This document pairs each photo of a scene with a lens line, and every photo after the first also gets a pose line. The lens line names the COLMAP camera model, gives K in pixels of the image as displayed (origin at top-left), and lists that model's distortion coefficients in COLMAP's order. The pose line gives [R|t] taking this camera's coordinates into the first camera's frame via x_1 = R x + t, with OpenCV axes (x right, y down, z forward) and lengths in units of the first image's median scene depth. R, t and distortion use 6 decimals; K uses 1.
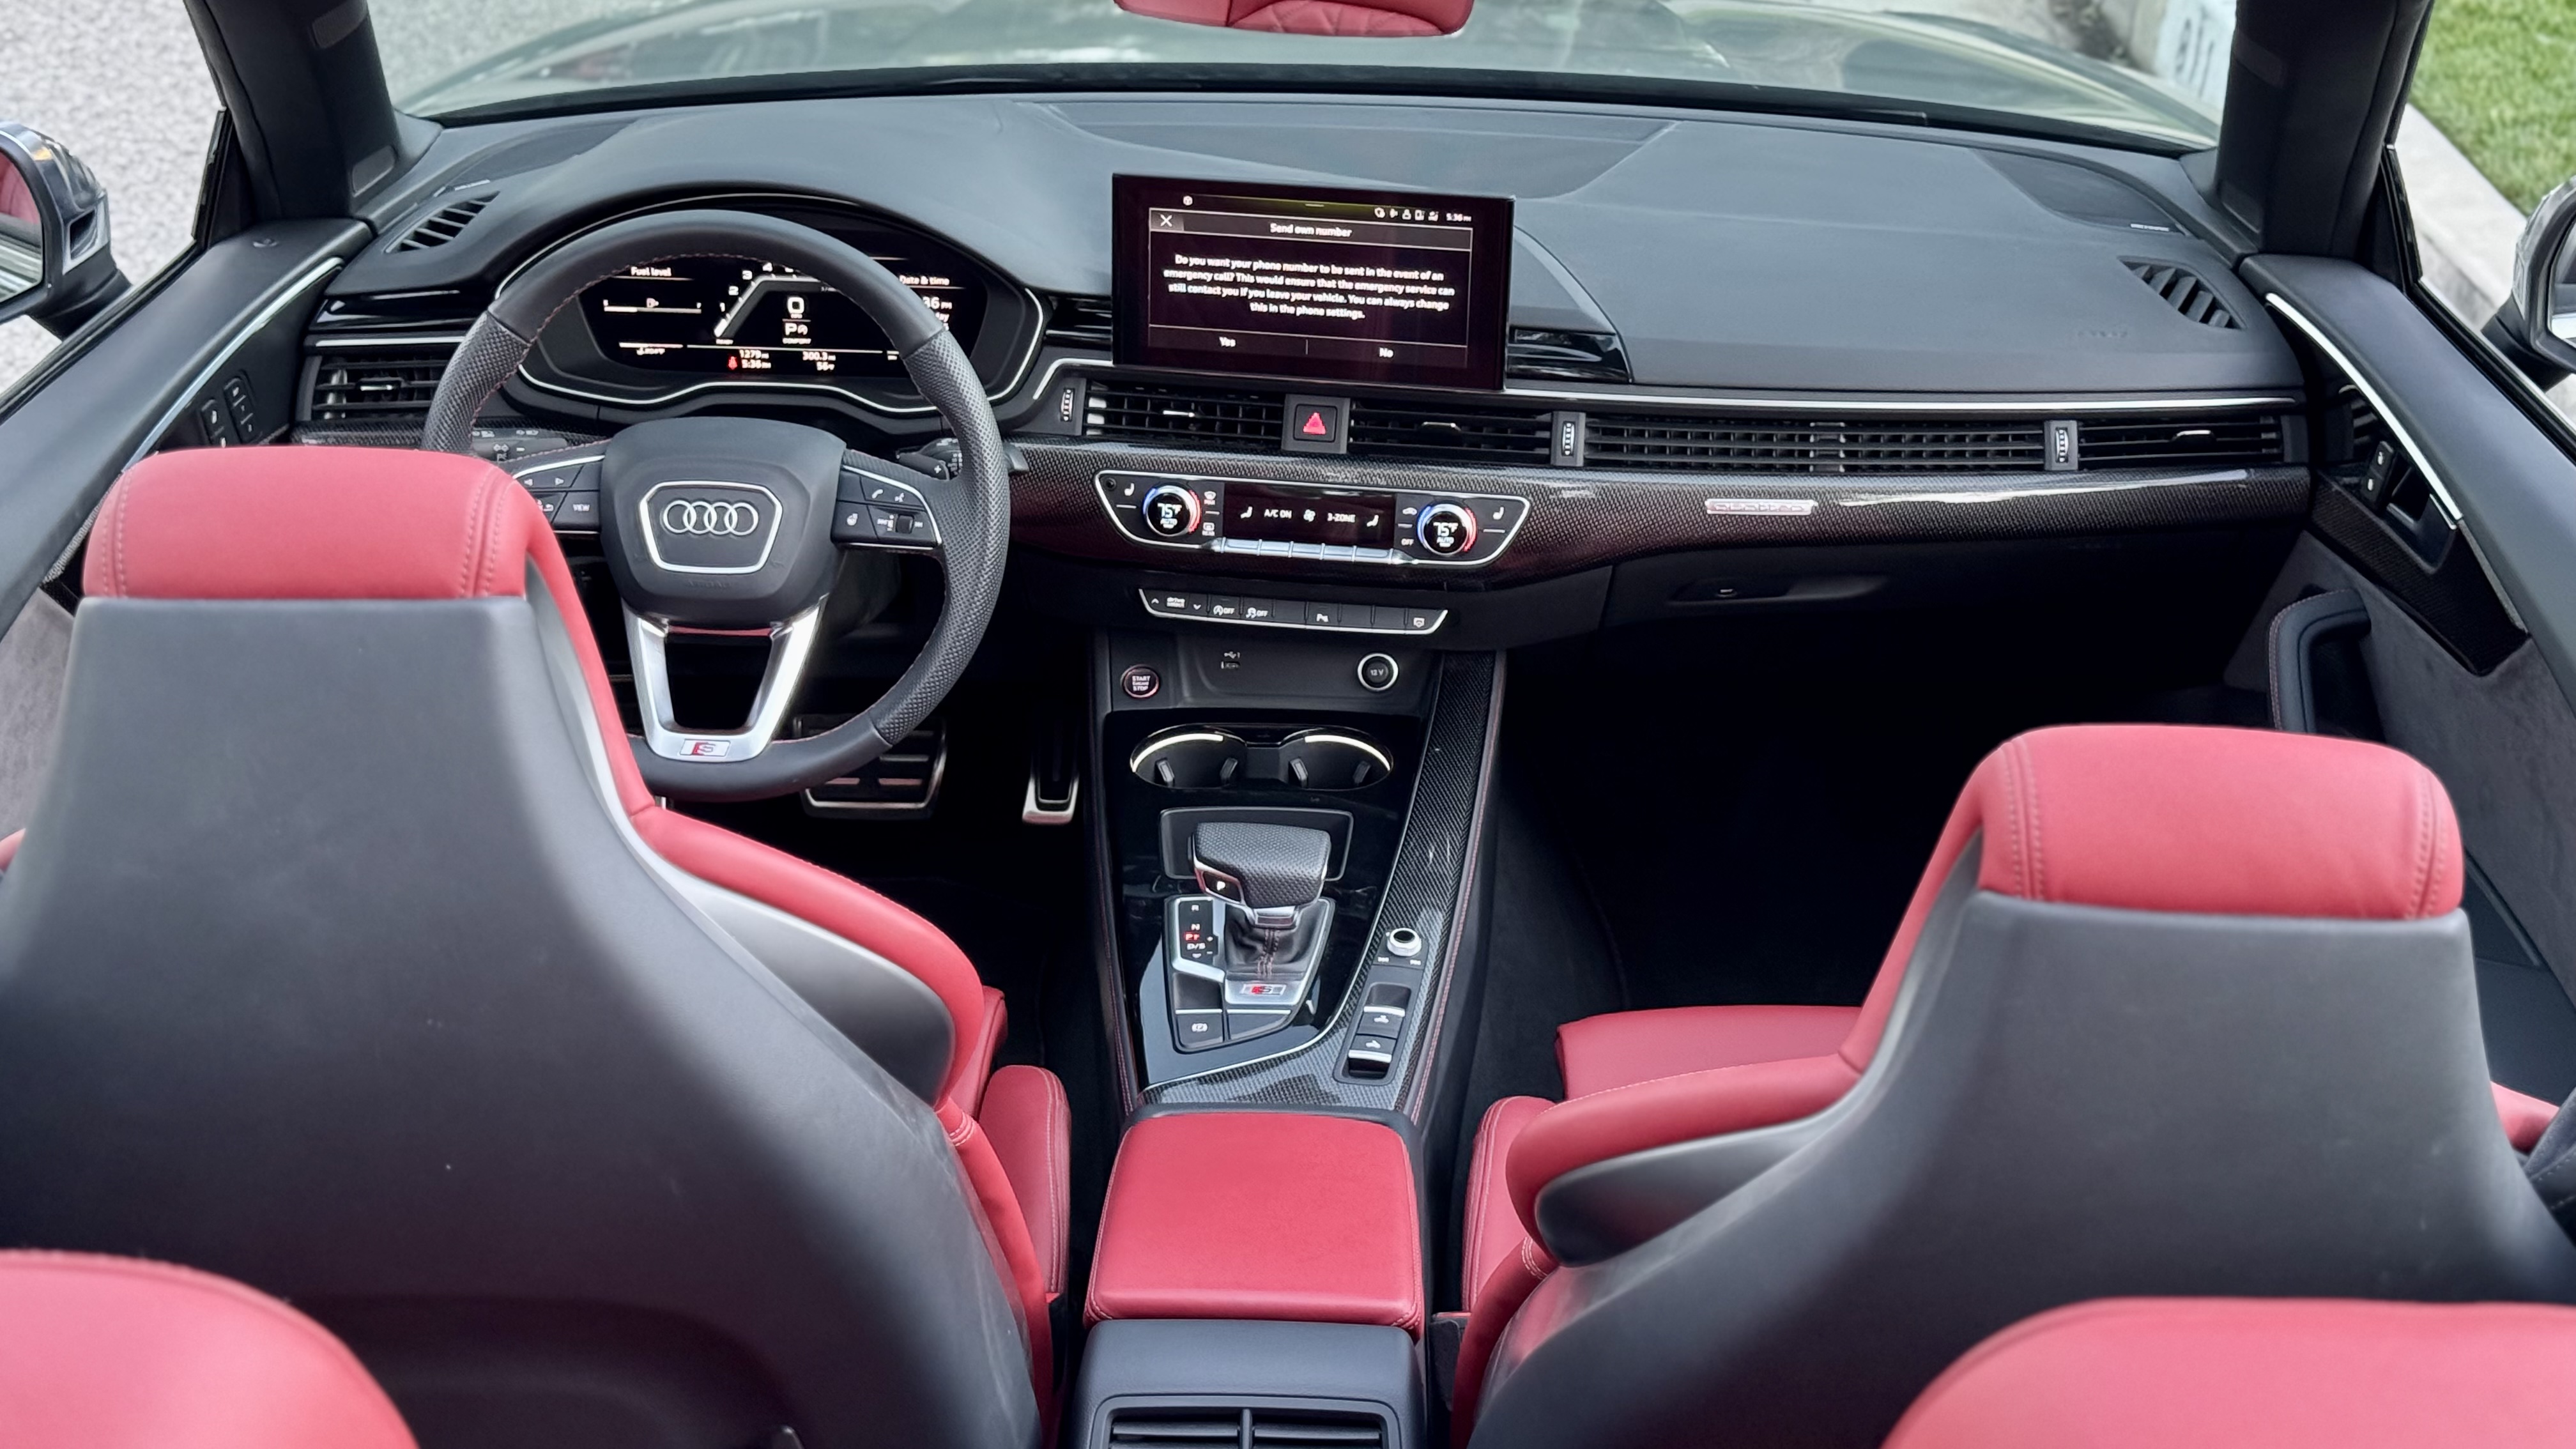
lens RADIAL K [[3602.6, 0, 1288.0], [0, 3602.6, 724.5], [0, 0, 1]] dist [0.149716, -0.033647]
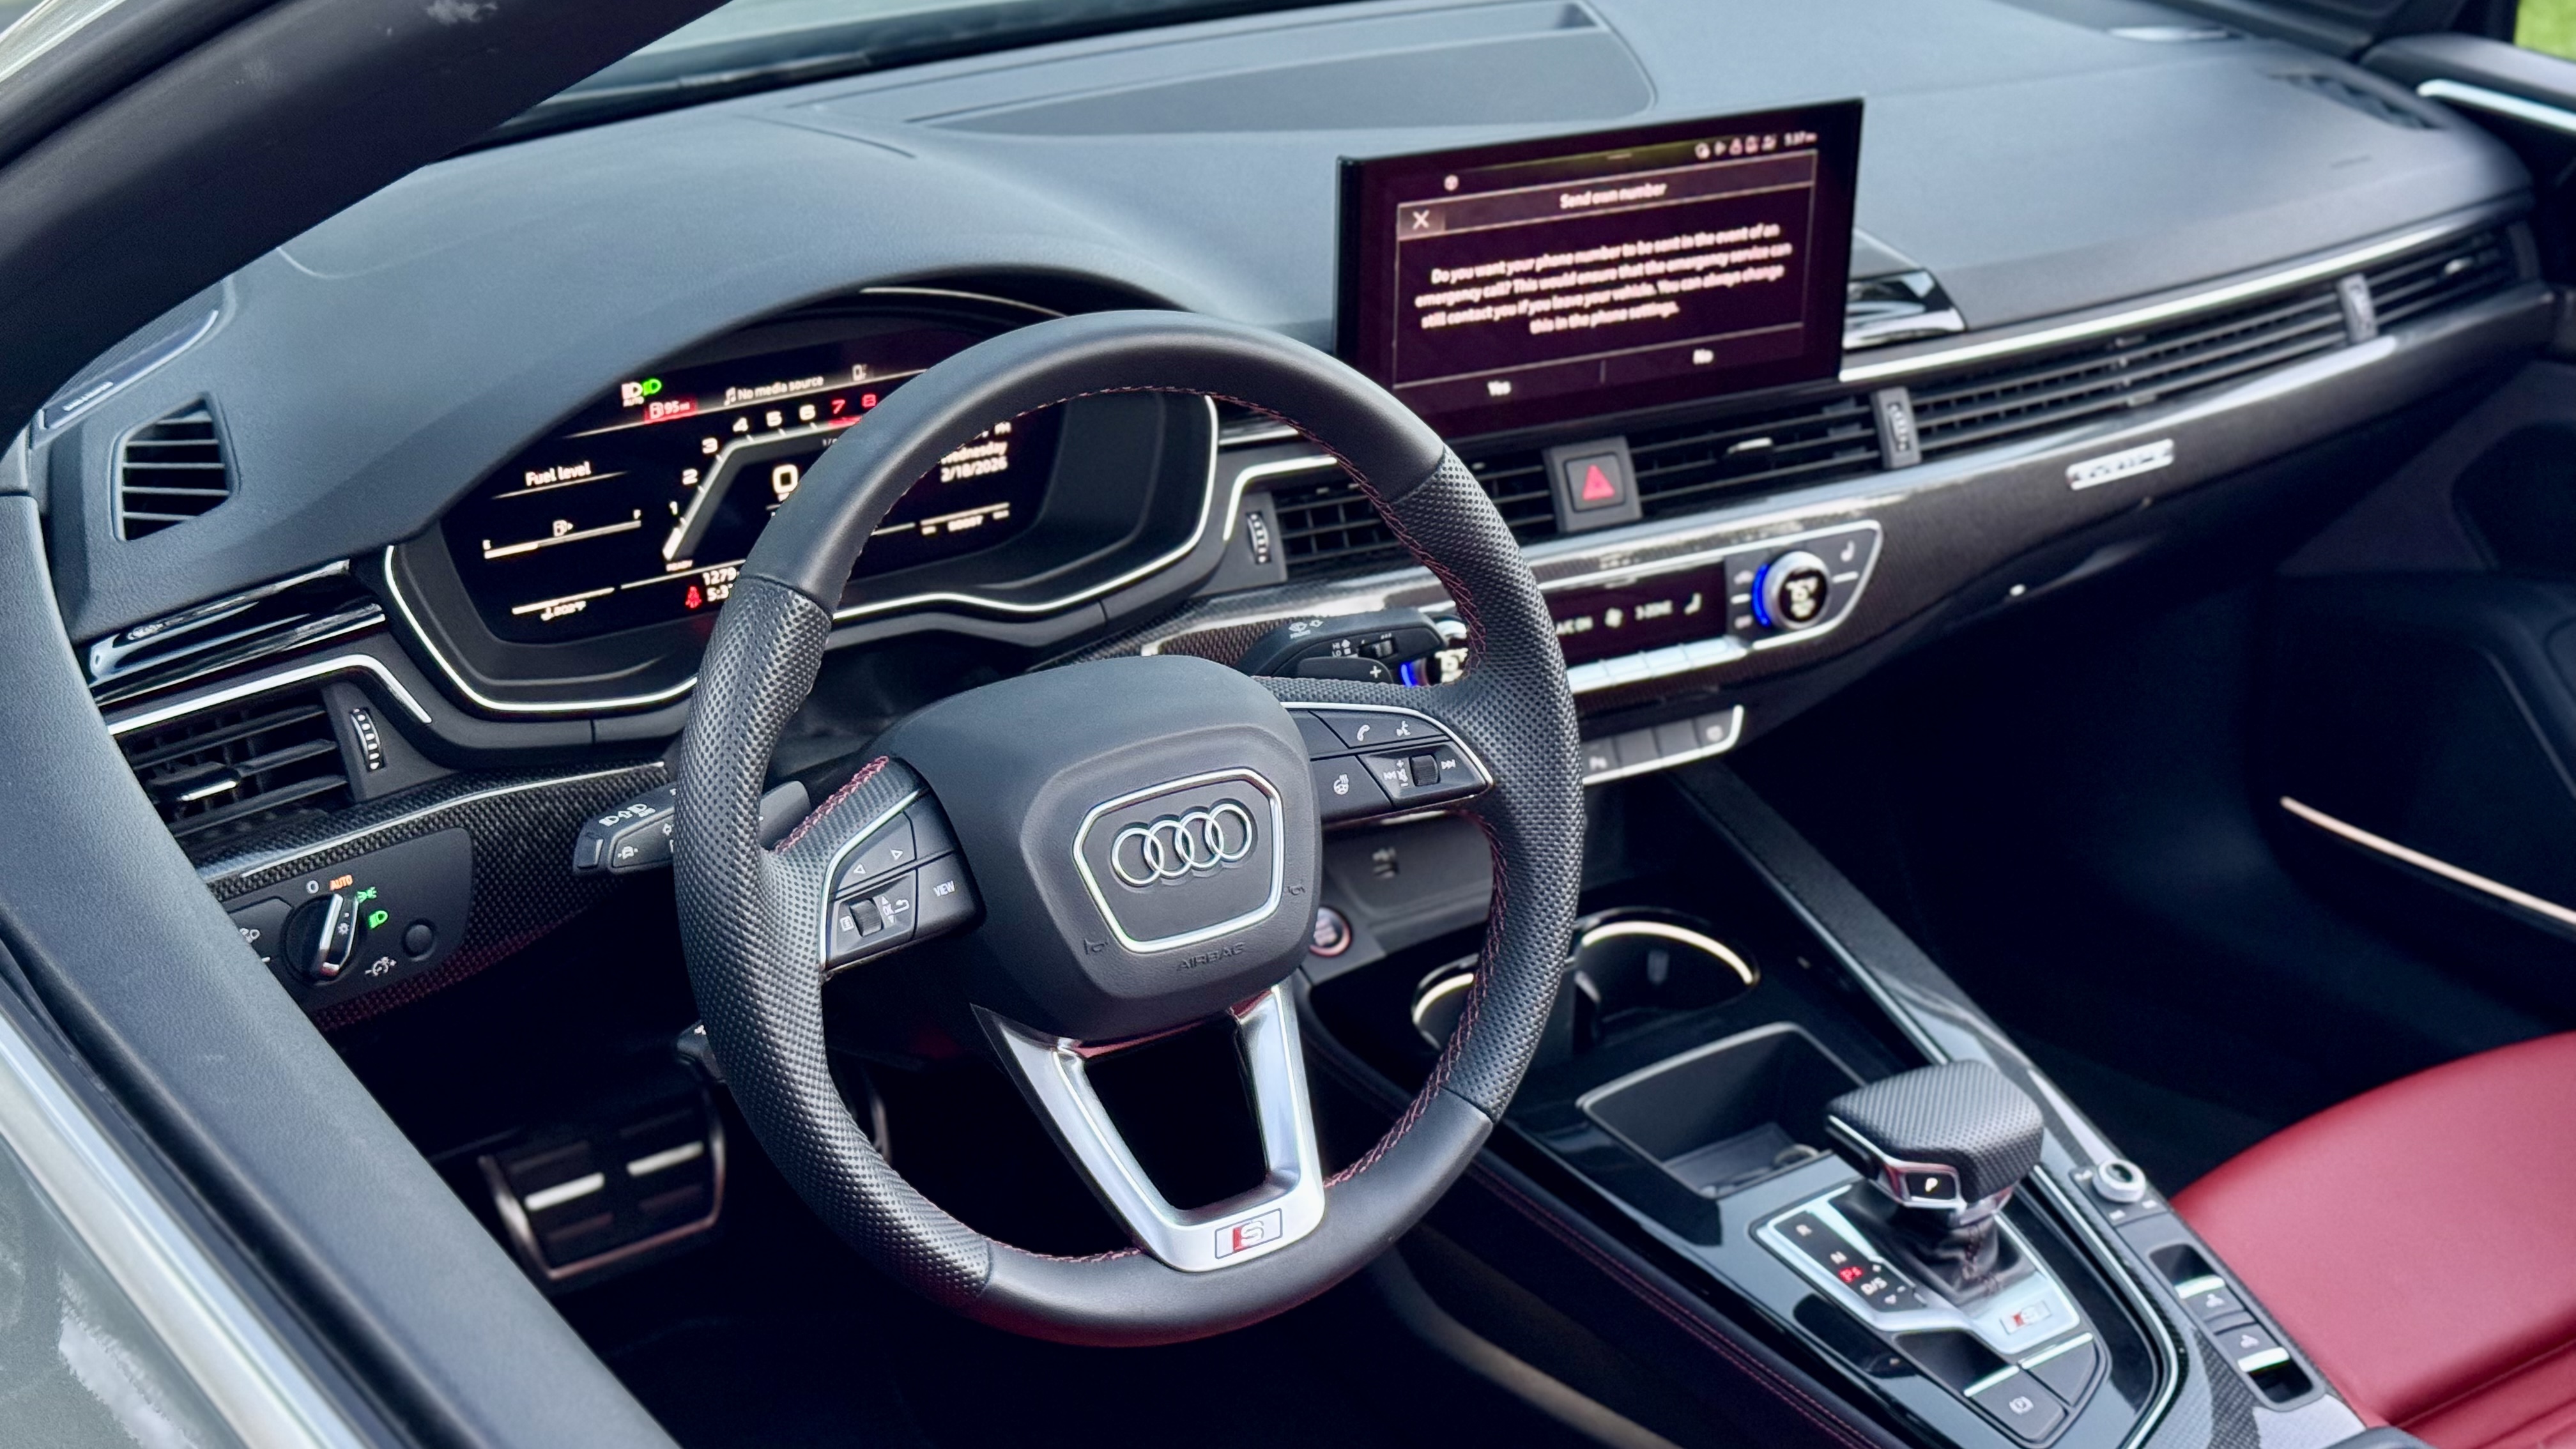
lens RADIAL K [[3602.6, 0, 1288.0], [0, 3602.6, 724.5], [0, 0, 1]] dist [0.149716, -0.033647]
pose [[0.800224, -0.244527, 0.547584, -0.425314], [0.239439, 0.967434, 0.082105, -0.110781], [-0.549828, 0.065411, 0.832713, 0.482446]]
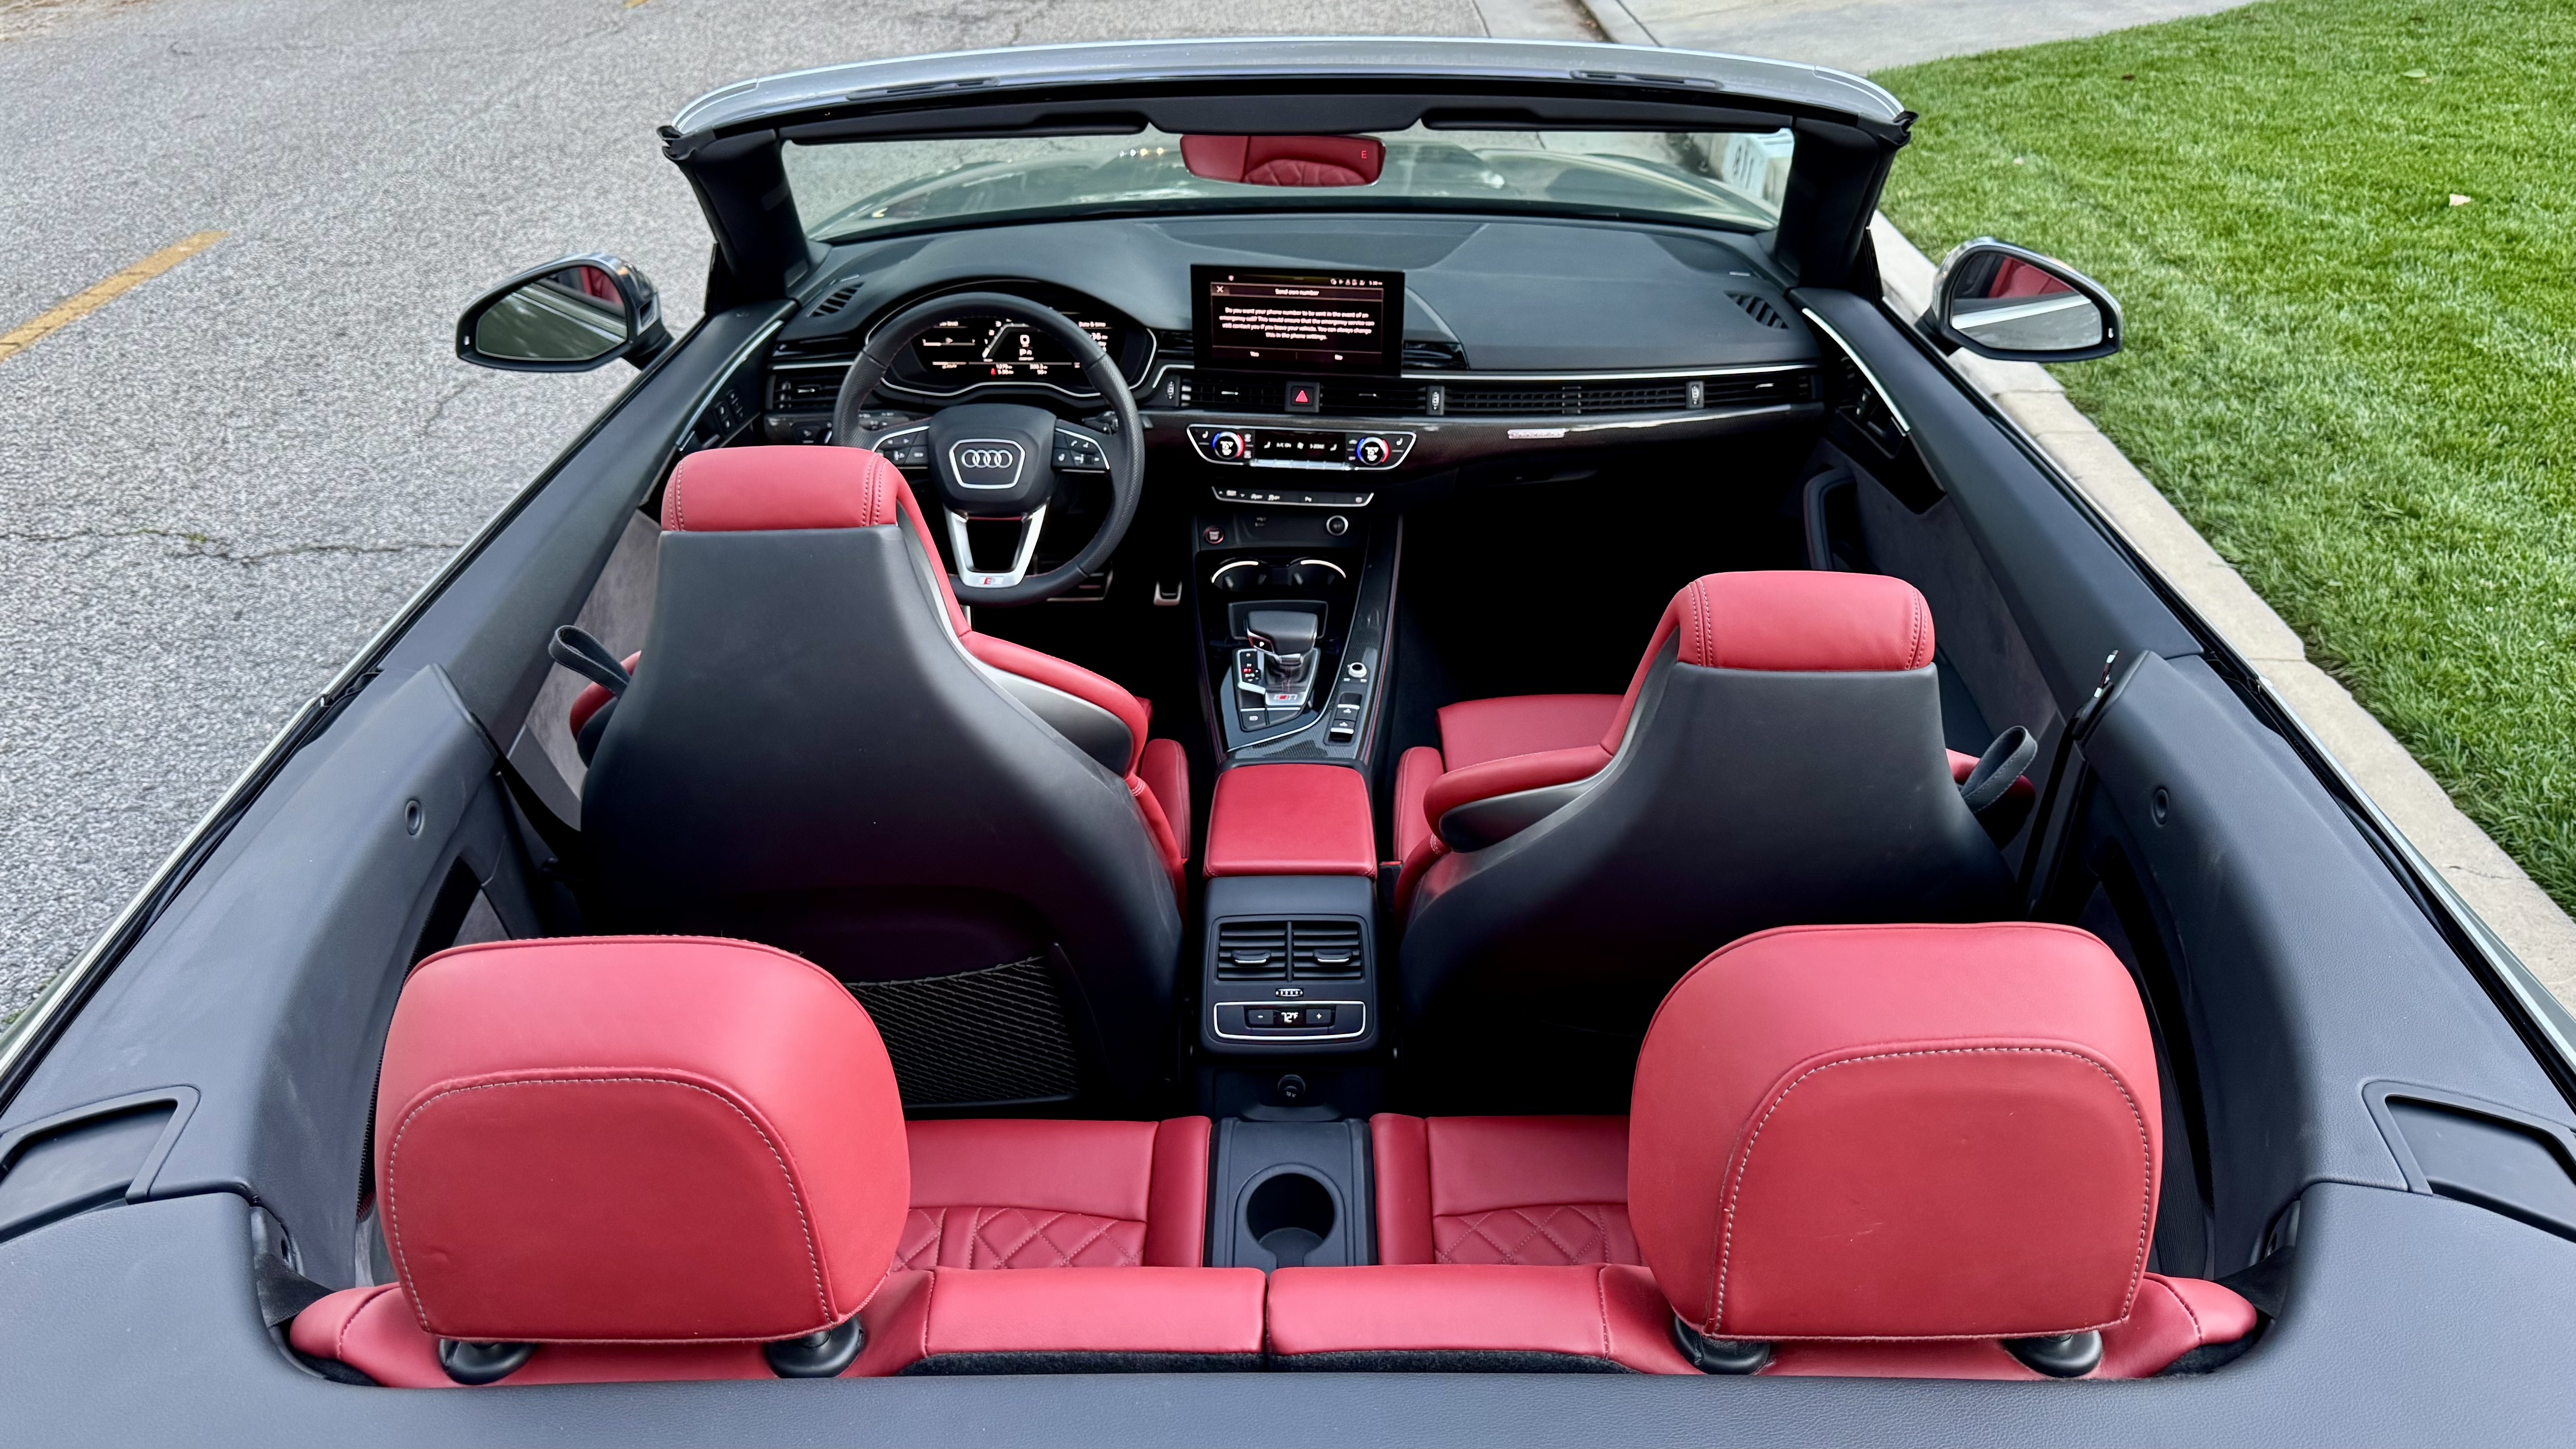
lens RADIAL K [[1806.9, 0, 1288.0], [0, 1806.9, 724.5], [0, 0, 1]] dist [0.189741, -0.356208]
pose [[0.999487, -0.031767, 0.004067, -0.009360], [0.031128, 0.993445, 0.109991, -0.017544], [-0.007535, -0.109808, 0.993924, 0.030339]]
